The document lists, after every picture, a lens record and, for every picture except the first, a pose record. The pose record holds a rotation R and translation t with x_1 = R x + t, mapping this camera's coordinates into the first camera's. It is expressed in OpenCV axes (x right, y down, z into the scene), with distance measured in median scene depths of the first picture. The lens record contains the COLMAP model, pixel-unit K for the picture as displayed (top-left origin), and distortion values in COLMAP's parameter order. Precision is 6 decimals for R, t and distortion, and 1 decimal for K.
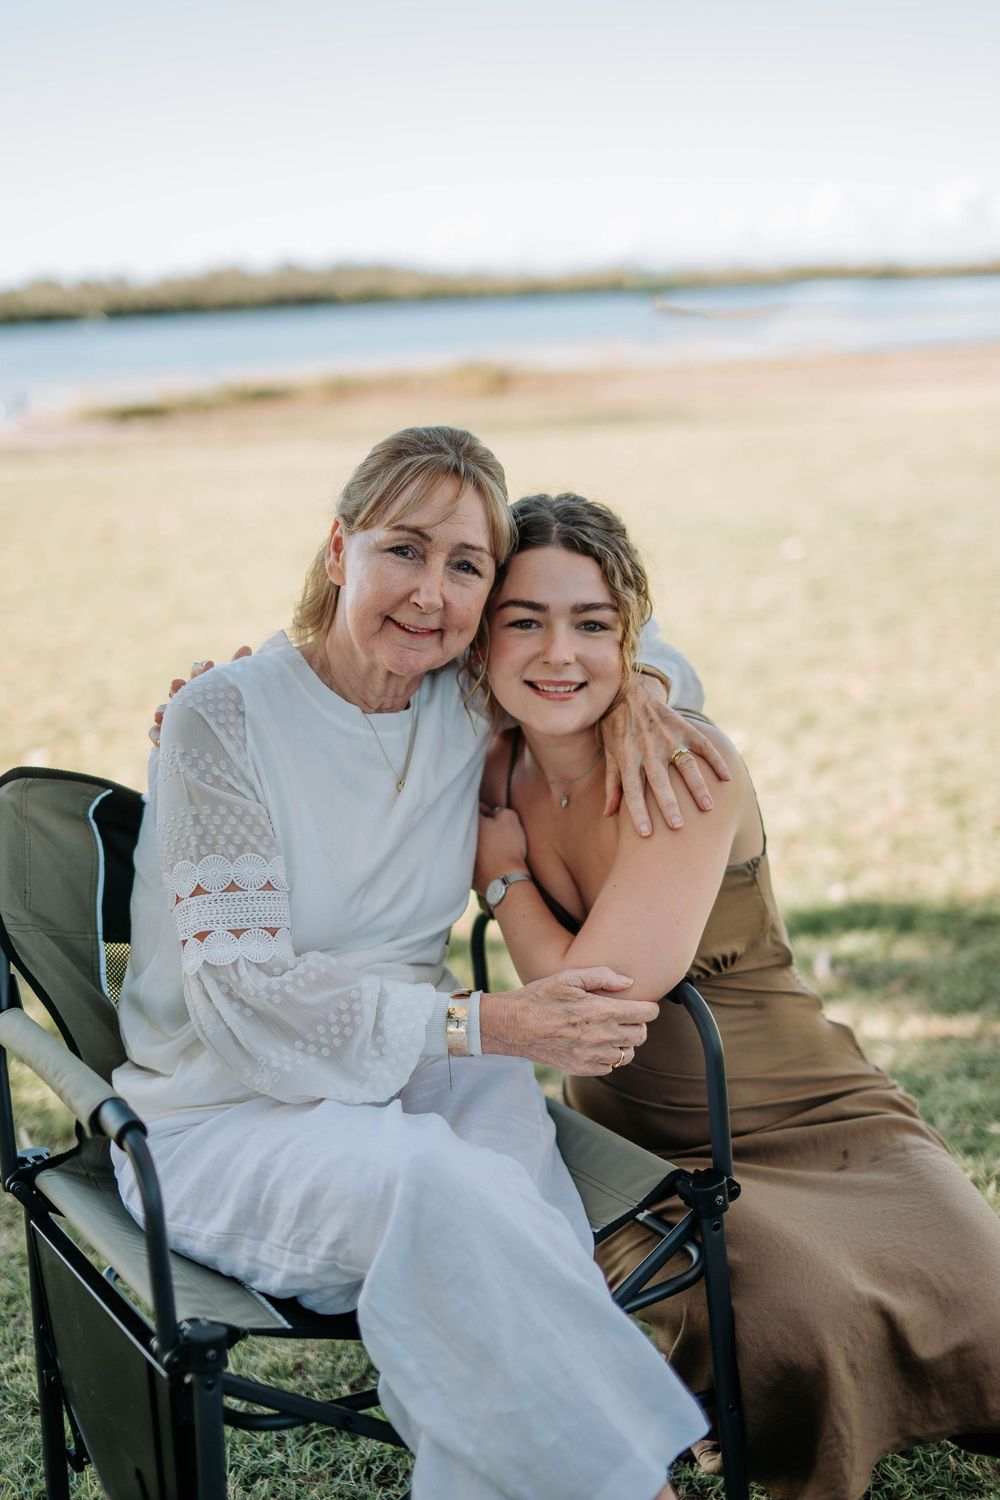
lens RADIAL K [[2127.9, 0, 500.0], [0, 2127.9, 750.0], [0, 0, 1]] dist [-0.066199, 0.019722]
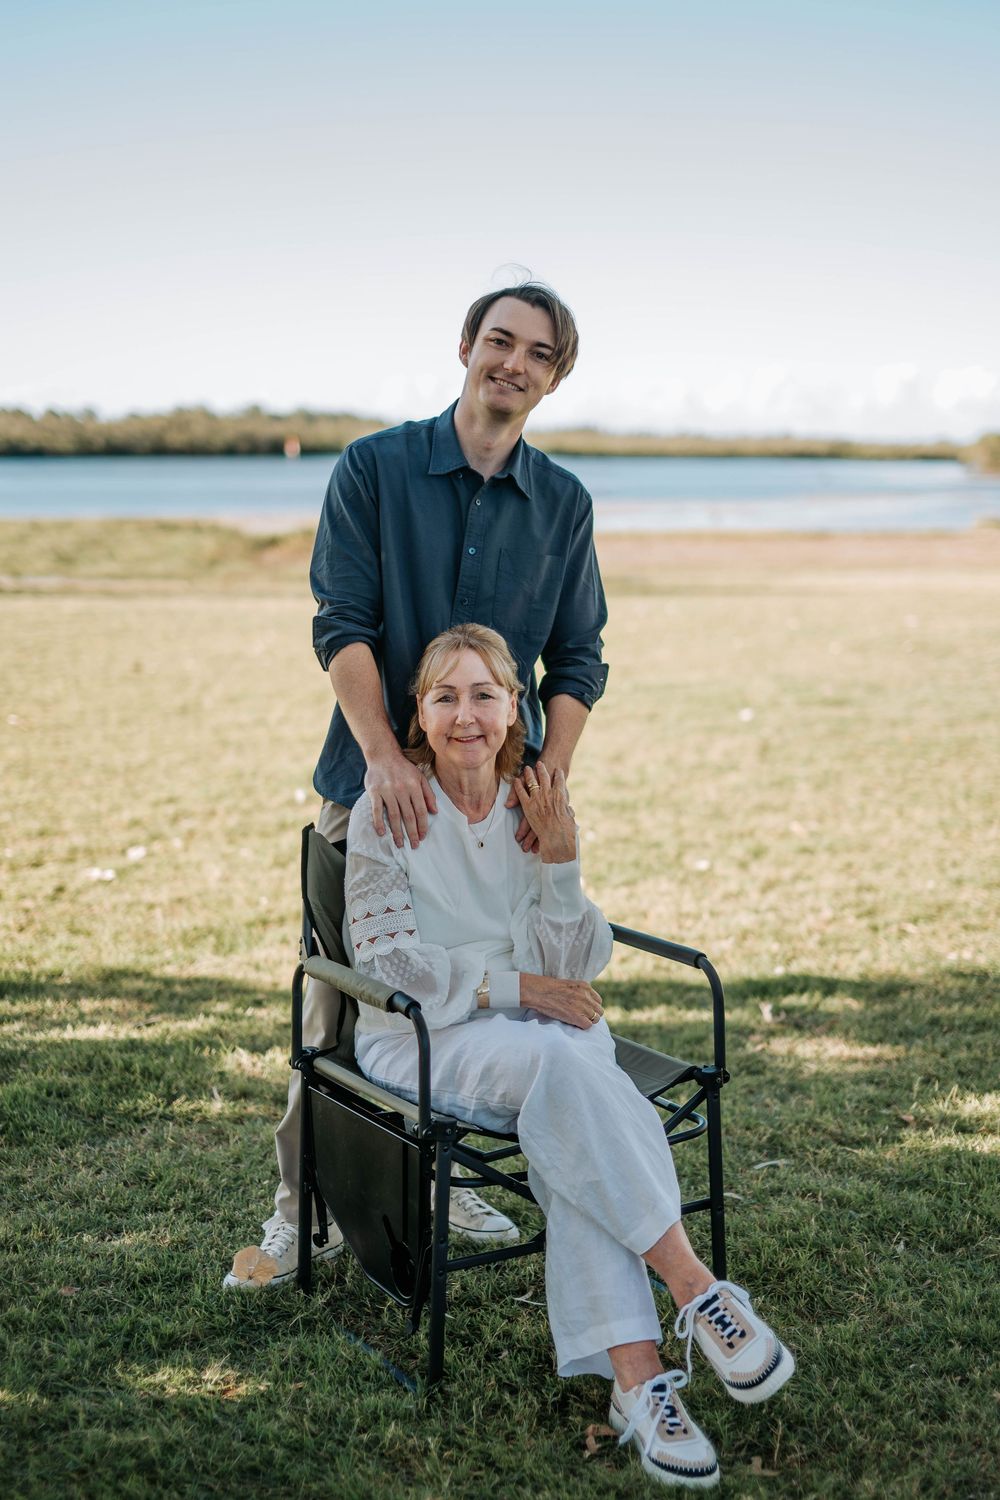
lens RADIAL K [[2127.9, 0, 500.0], [0, 2127.9, 750.0], [0, 0, 1]] dist [-0.066199, 0.019722]
pose [[0.998379, 0.049611, 0.027904, -0.060528], [-0.047498, 0.996284, -0.071854, 0.032024], [-0.031365, 0.070412, 0.997025, -0.336198]]
